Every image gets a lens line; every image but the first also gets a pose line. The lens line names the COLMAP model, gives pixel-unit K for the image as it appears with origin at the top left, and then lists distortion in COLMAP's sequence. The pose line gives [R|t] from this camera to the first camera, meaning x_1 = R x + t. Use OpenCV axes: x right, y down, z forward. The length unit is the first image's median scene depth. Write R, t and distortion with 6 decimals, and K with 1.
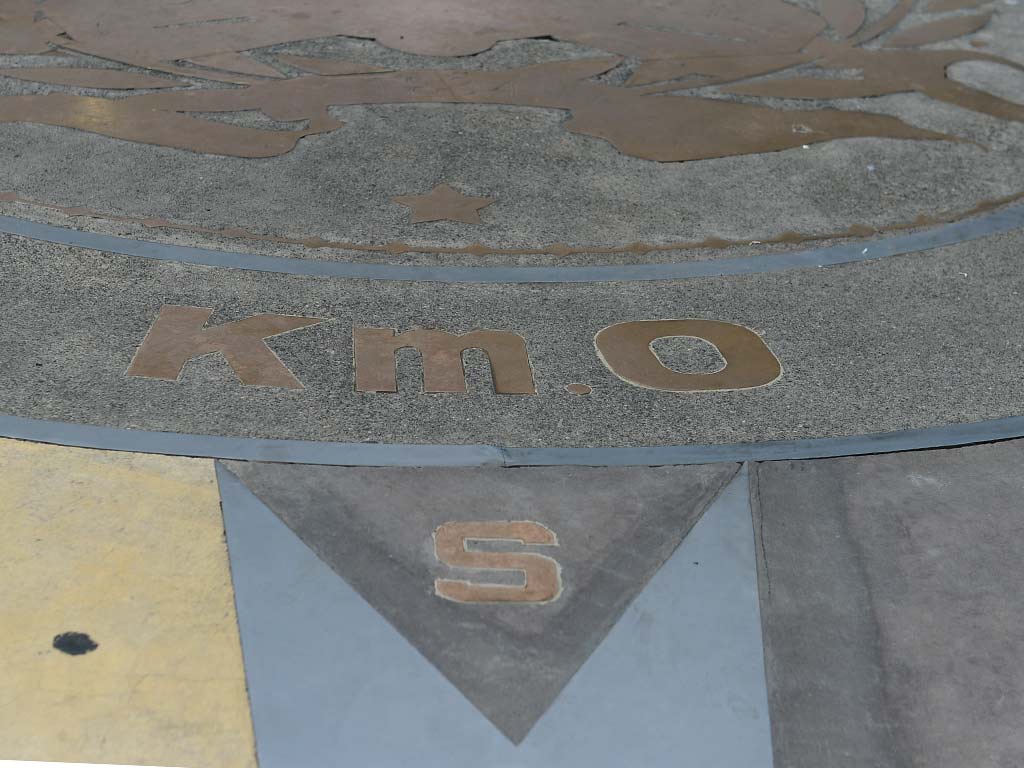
lens RADIAL K [[2090.6, 0, 513.5], [0, 2090.6, 383.8], [0, 0, 1]] dist [0.010977, 0.000000]
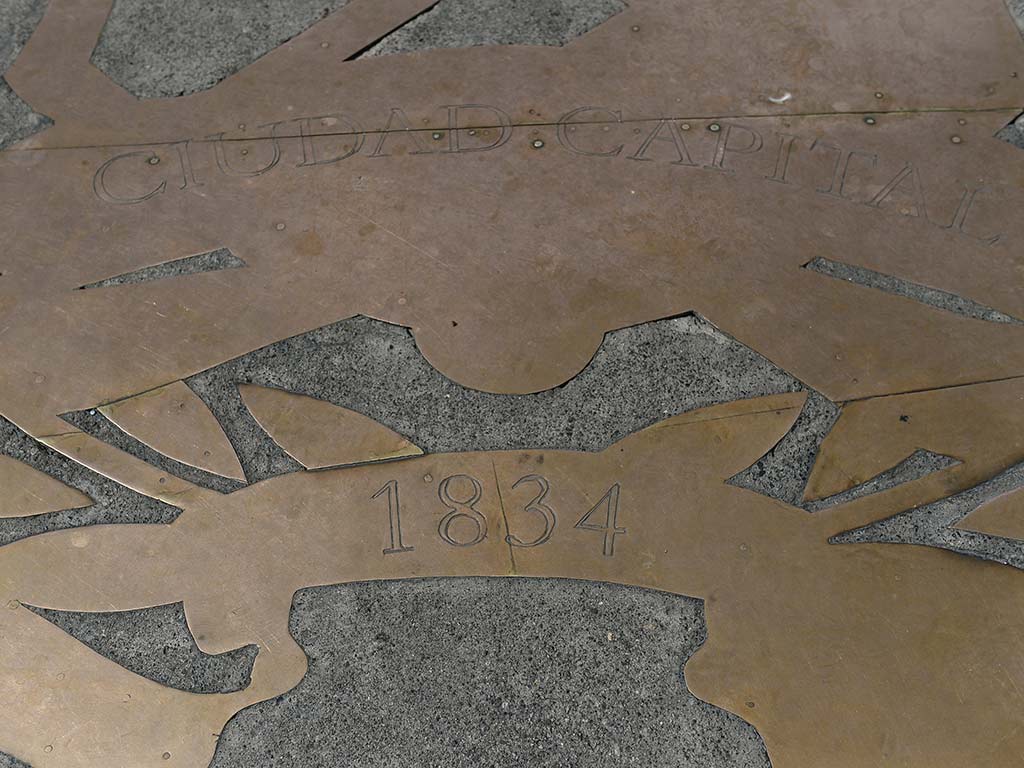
lens RADIAL K [[1195.9, 0, 512.4], [0, 1195.9, 384.0], [0, 0, 1]] dist [0.012354, 0.000000]
pose [[0.989838, 0.075407, -0.120561, 0.009640], [-0.010698, 0.884908, 0.465644, -0.332040], [0.141798, -0.459622, 0.876722, 0.703533]]
